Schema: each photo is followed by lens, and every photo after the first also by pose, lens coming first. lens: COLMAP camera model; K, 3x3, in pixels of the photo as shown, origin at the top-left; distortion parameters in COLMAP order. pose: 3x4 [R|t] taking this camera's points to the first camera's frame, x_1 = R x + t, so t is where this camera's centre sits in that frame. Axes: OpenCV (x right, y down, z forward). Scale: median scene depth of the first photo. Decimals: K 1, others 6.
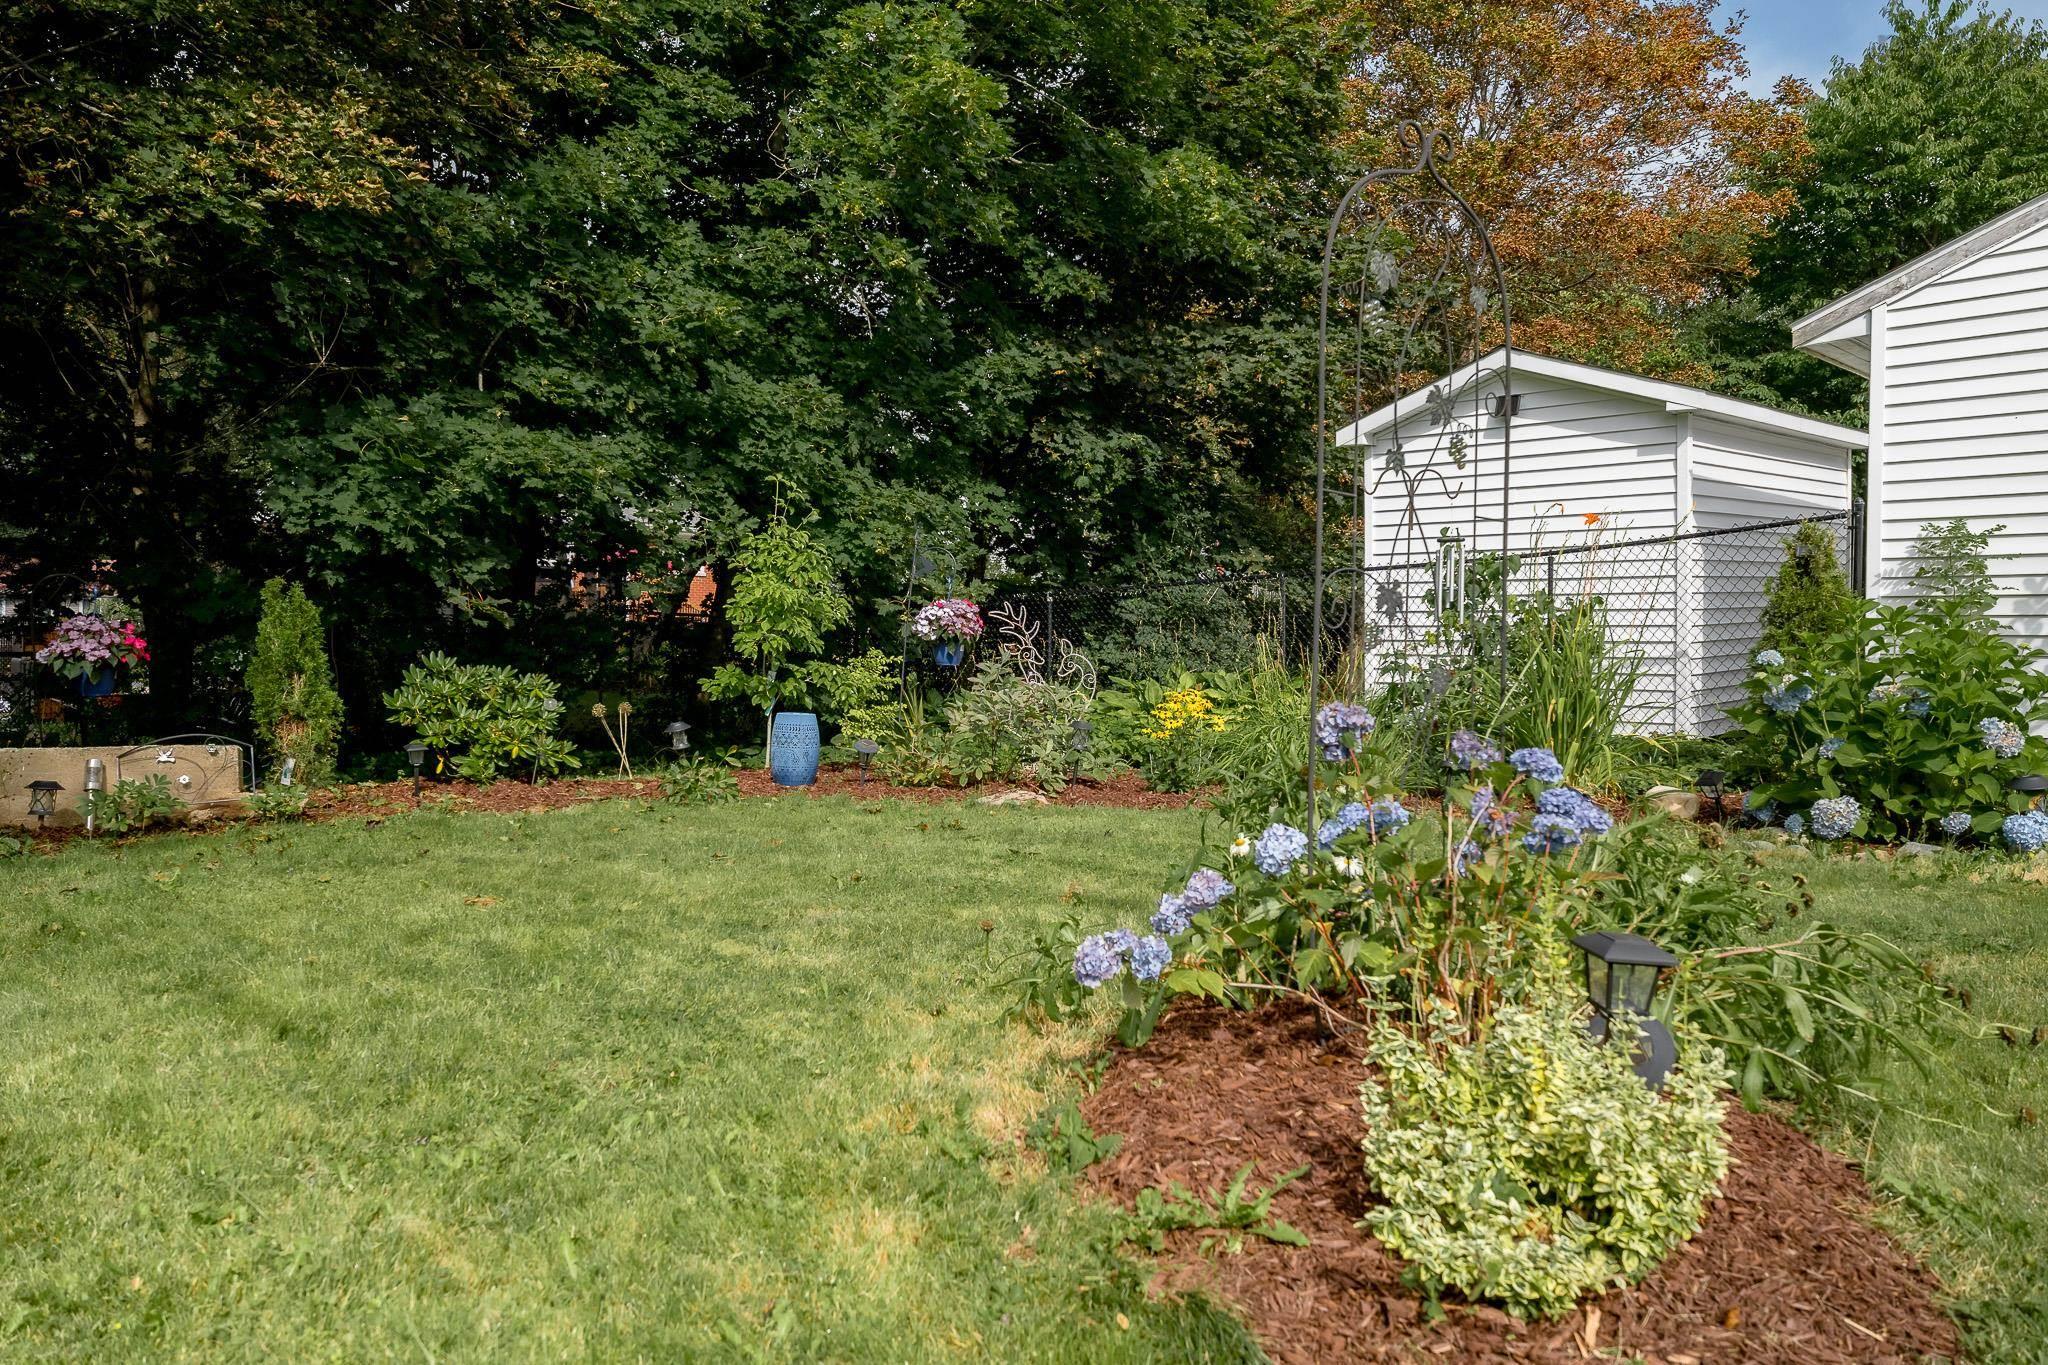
lens RADIAL K [[1446.4, 0, 1007.7], [0, 1446.4, 667.9], [0, 0, 1]] dist [-0.005088, 0.000565]
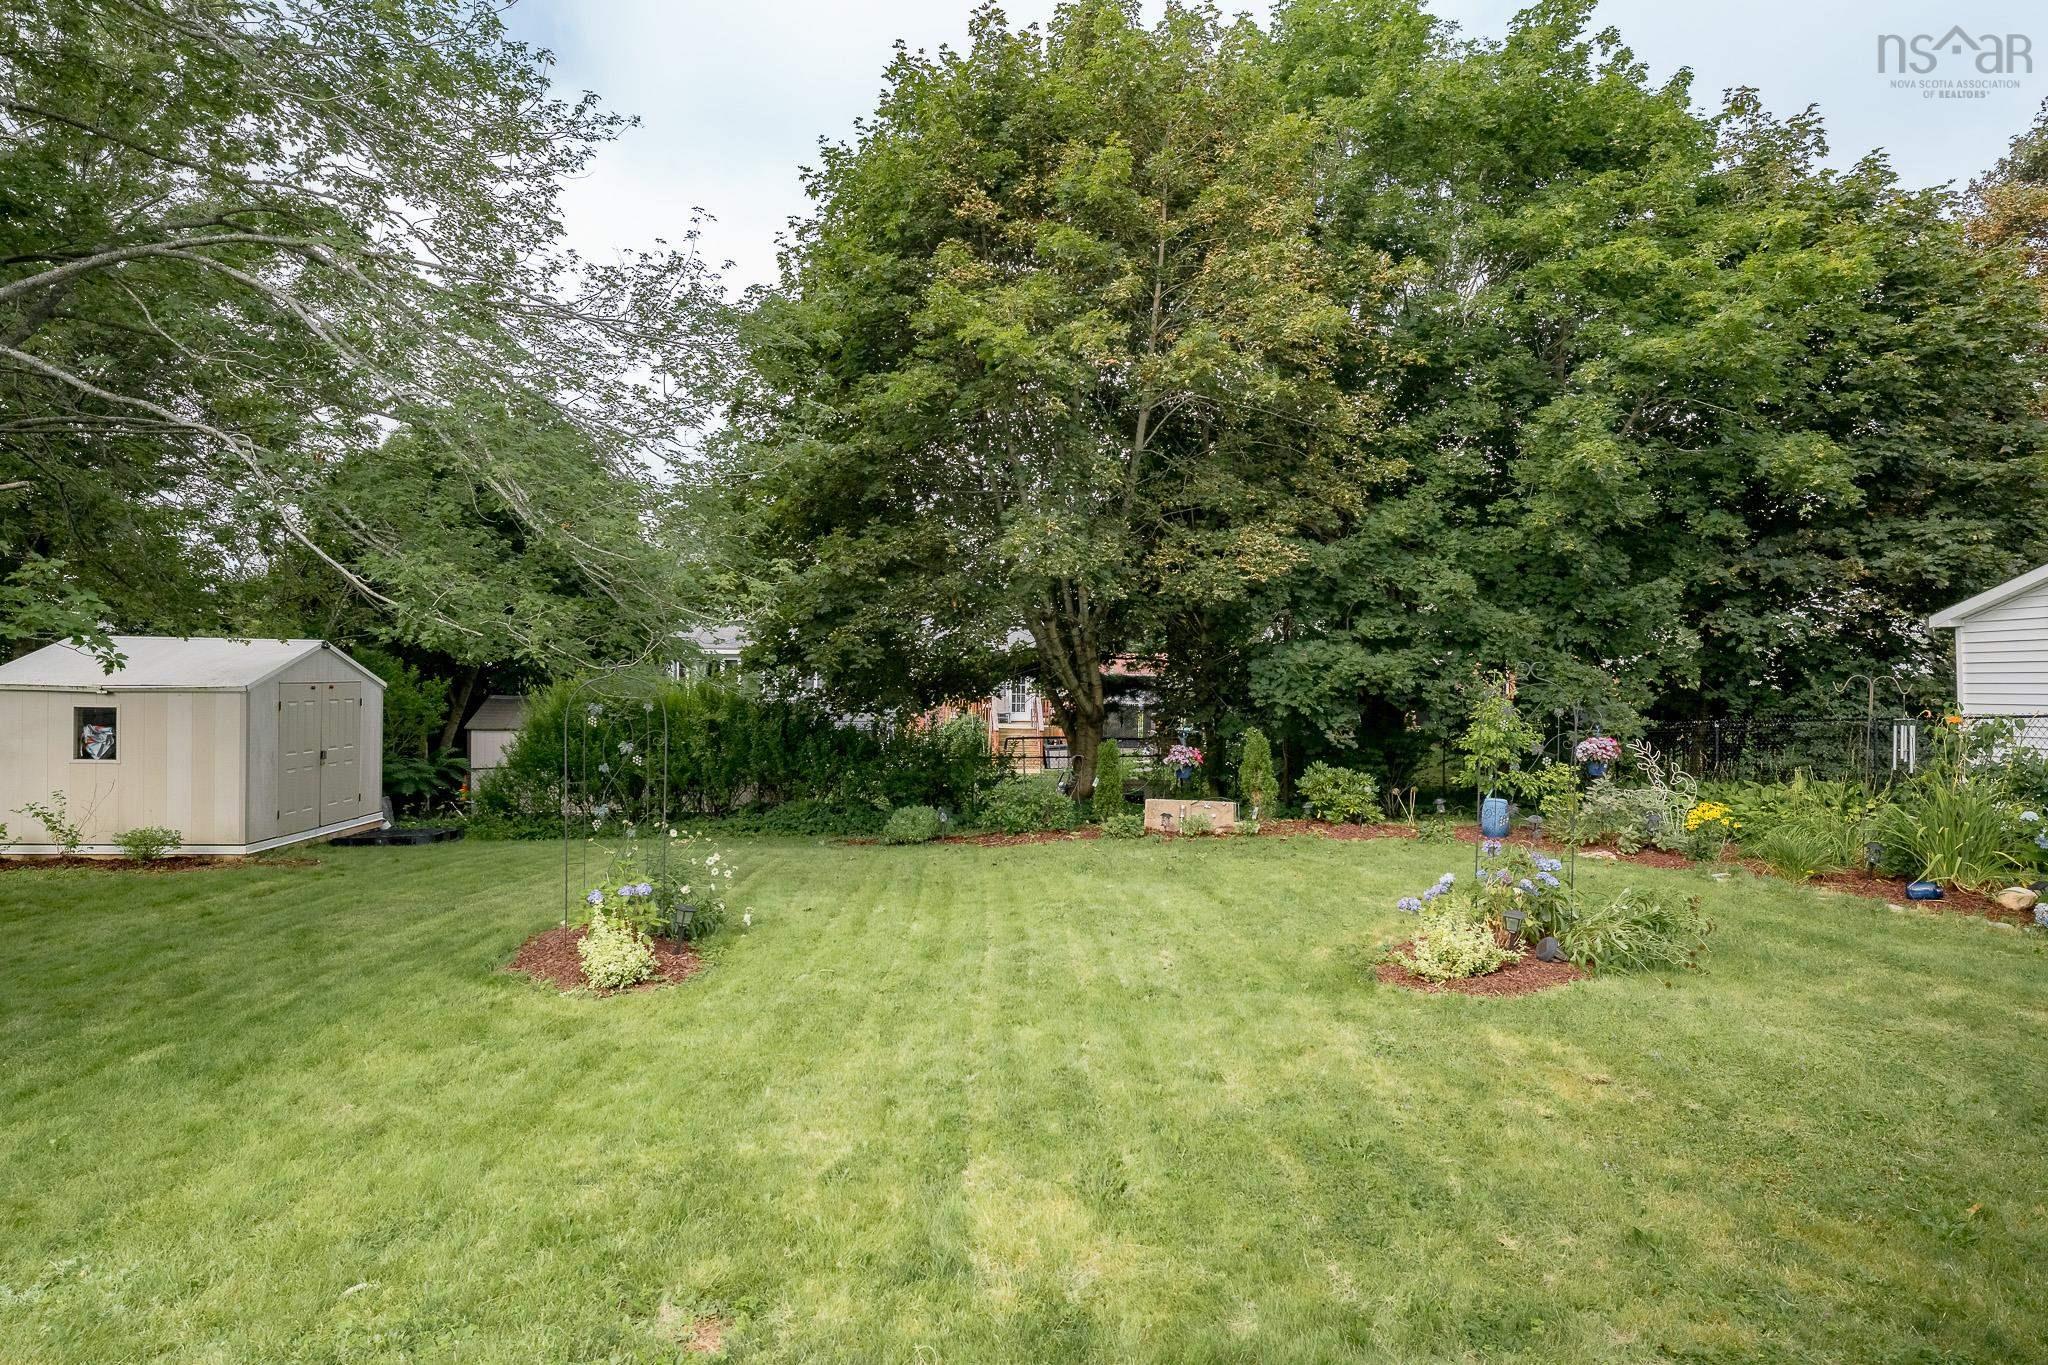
lens RADIAL K [[1064.2, 0, 1022.9], [0, 1064.2, 679.6], [0, 0, 1]] dist [-0.000572, 0.001465]
pose [[0.752891, -0.011774, -0.658040, 0.289124], [-0.009628, 0.999536, -0.028899, -0.074543], [0.658075, 0.028093, 0.752428, -0.444246]]
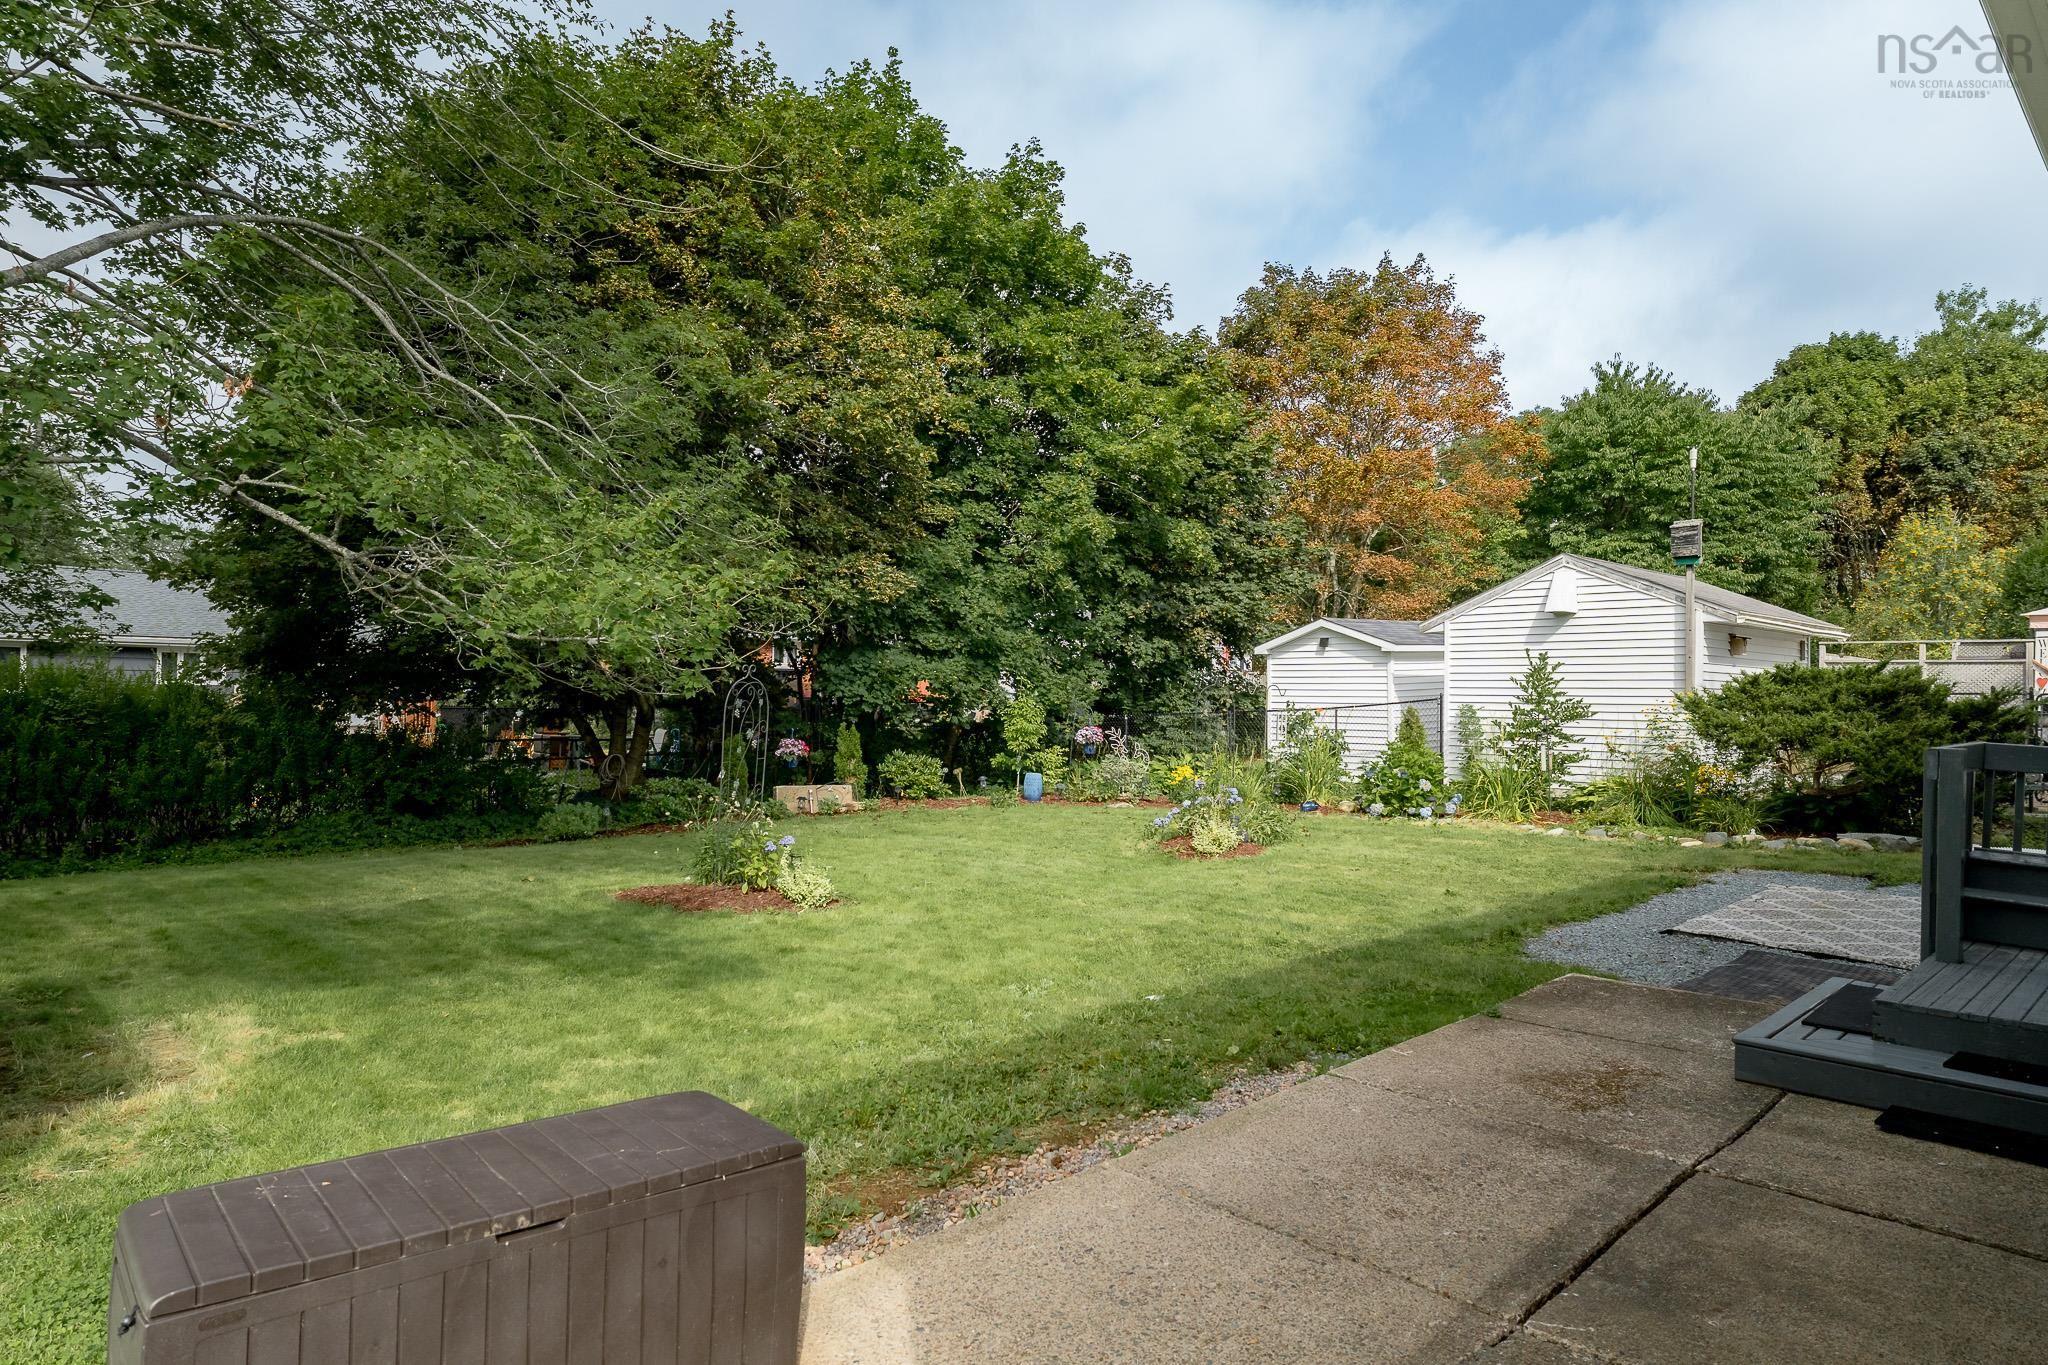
lens RADIAL K [[1207.7, 0, 1030.9], [0, 1207.7, 690.2], [0, 0, 1]] dist [-0.000586, 0.000051]
pose [[0.999674, 0.001403, -0.025483, -0.089521], [-0.001992, 0.999731, -0.023088, -0.061780], [0.025444, 0.023132, 0.999409, -1.072458]]
